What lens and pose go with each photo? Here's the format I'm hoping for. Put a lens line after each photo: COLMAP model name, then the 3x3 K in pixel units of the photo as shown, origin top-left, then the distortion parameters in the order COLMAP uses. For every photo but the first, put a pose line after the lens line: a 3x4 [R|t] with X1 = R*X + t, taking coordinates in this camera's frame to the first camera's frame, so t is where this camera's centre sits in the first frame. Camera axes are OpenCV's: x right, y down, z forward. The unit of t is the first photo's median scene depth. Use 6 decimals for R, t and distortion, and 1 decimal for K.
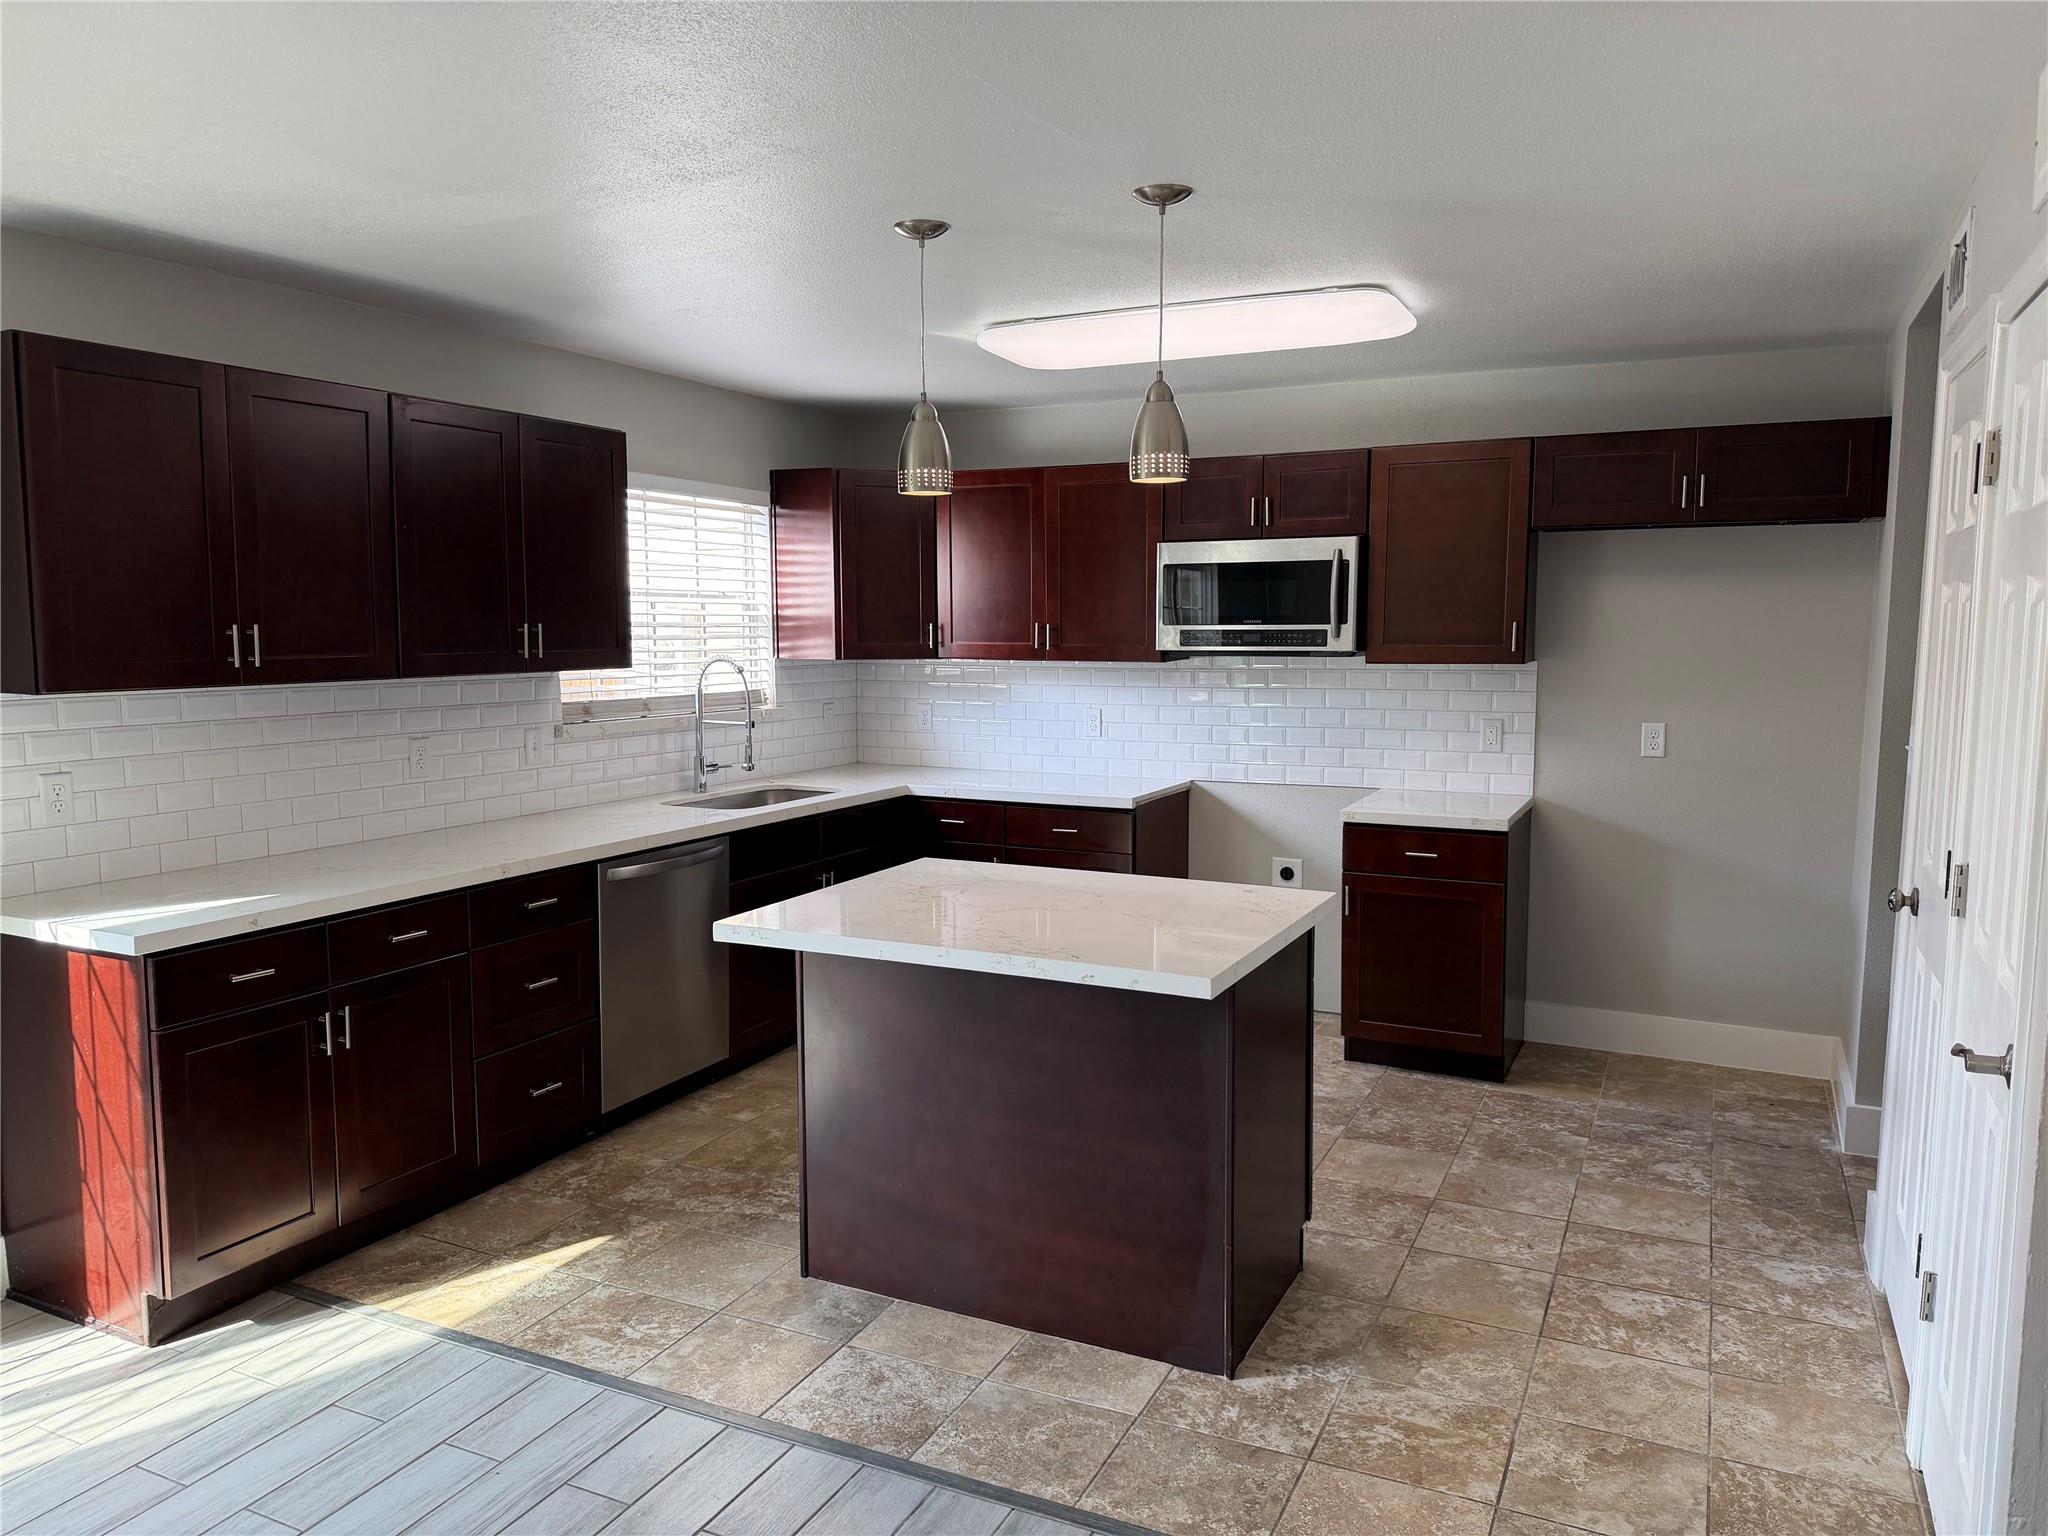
lens RADIAL K [[1449.9, 0, 1039.7], [0, 1449.9, 765.9], [0, 0, 1]] dist [0.116589, -0.163120]
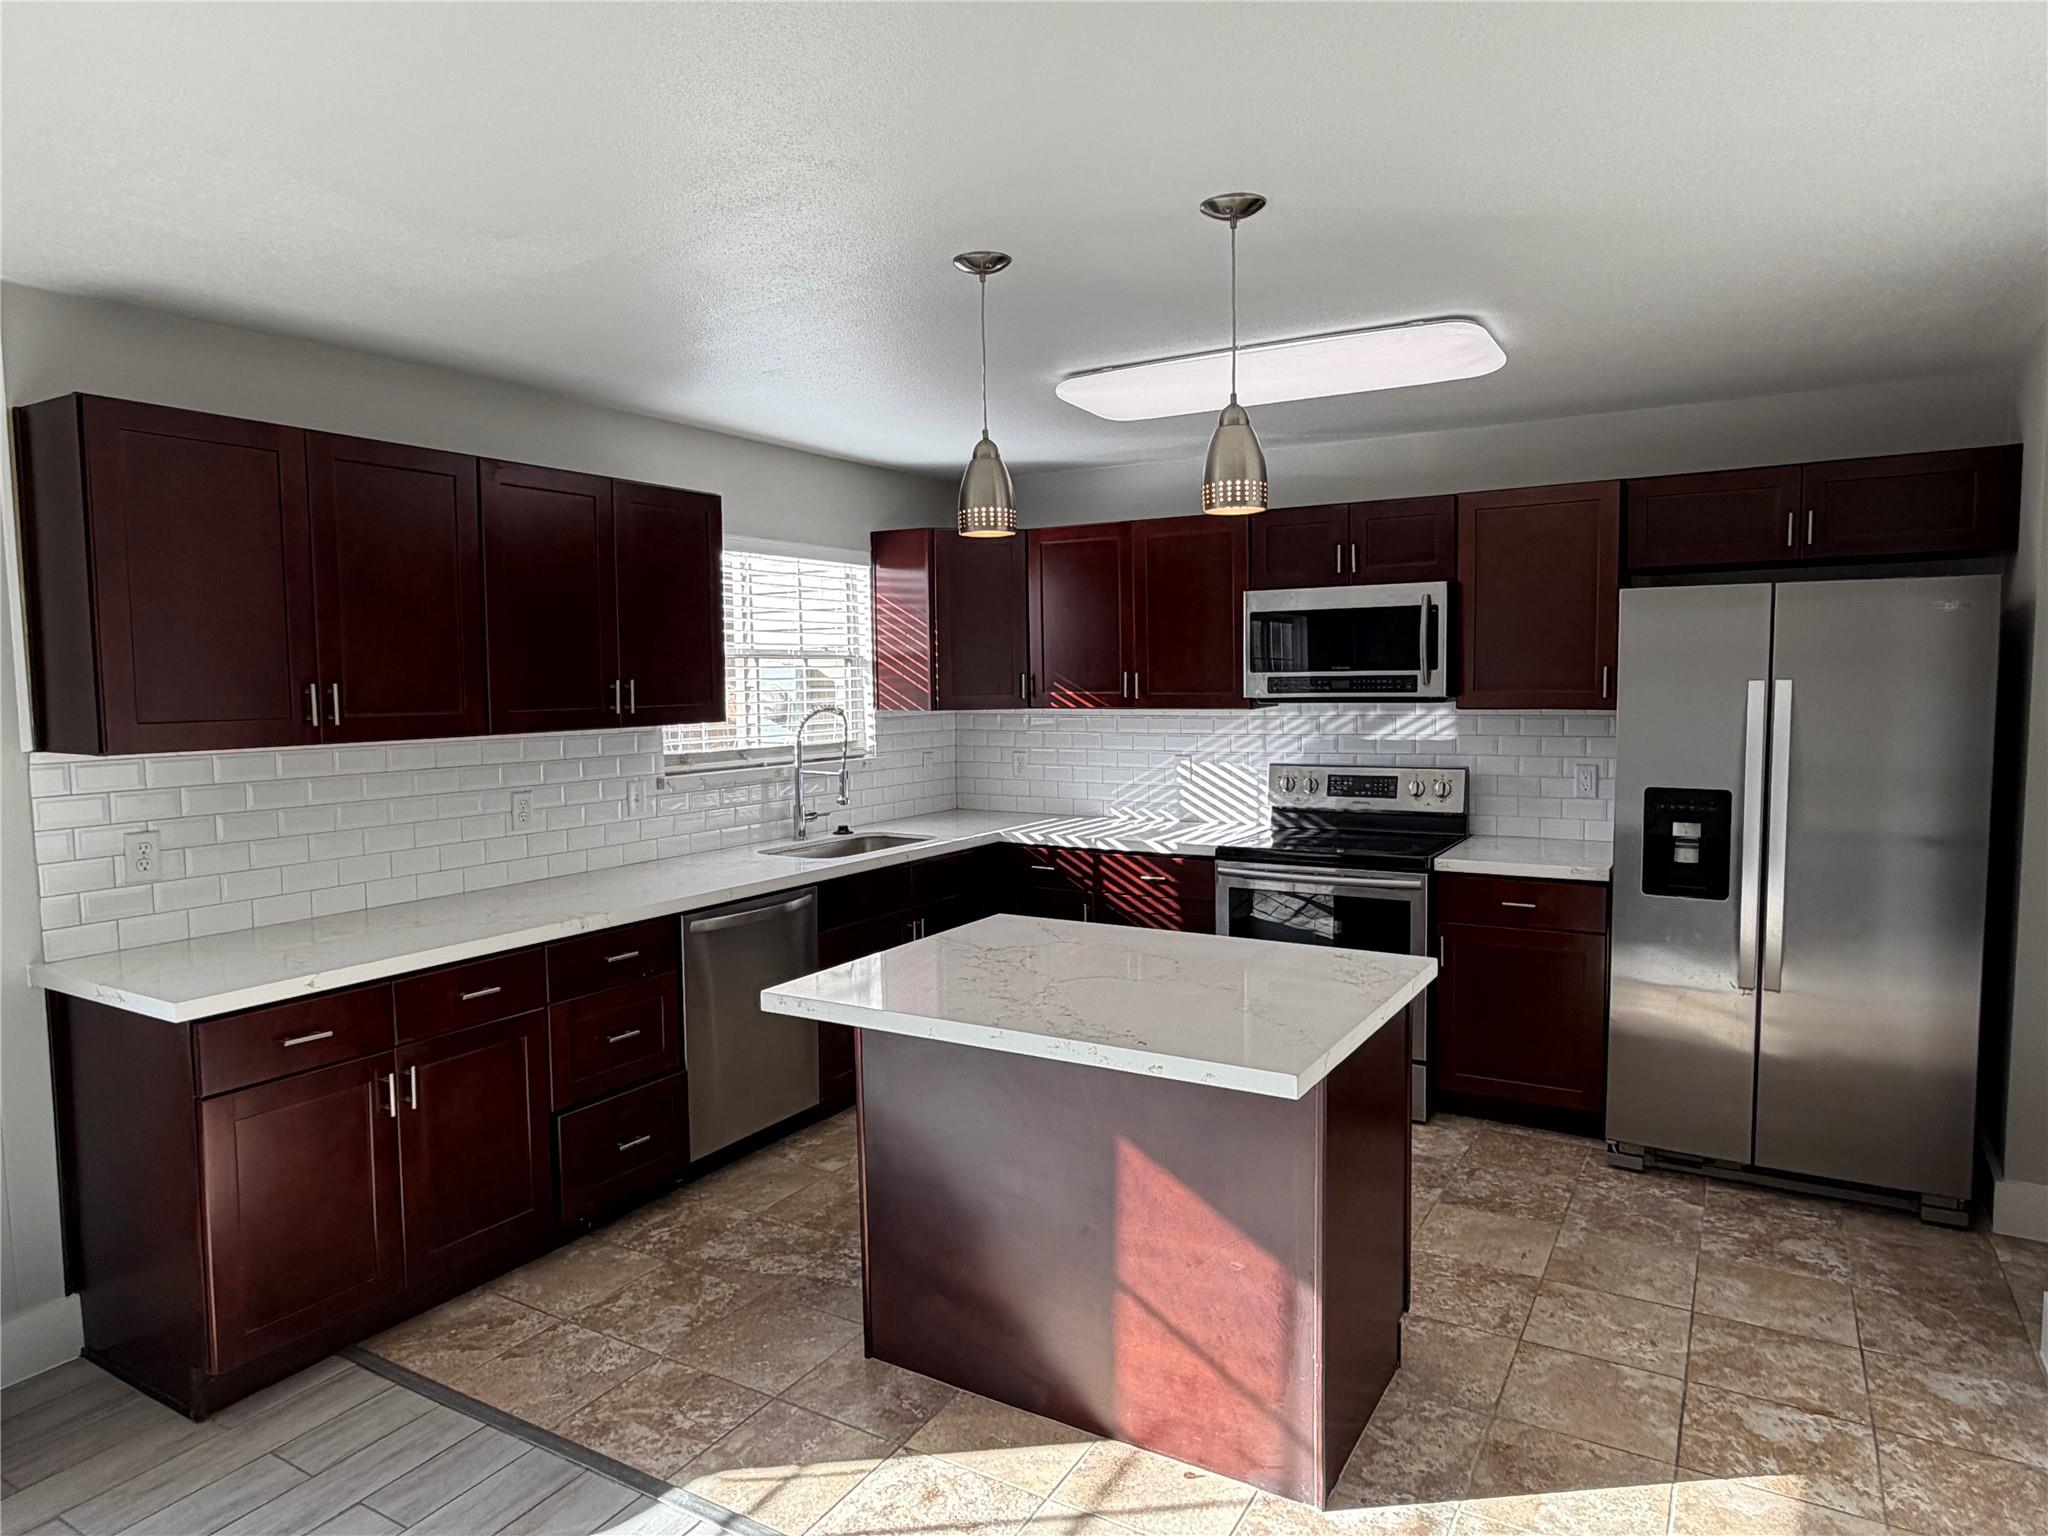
lens RADIAL K [[1280.5, 0, 1032.3], [0, 1280.5, 771.6], [0, 0, 1]] dist [-0.005912, 0.016306]
pose [[0.995799, -0.006696, -0.091316, 0.021598], [0.004486, 0.999692, -0.024395, -0.010790], [0.091451, 0.023883, 0.995523, 0.151336]]
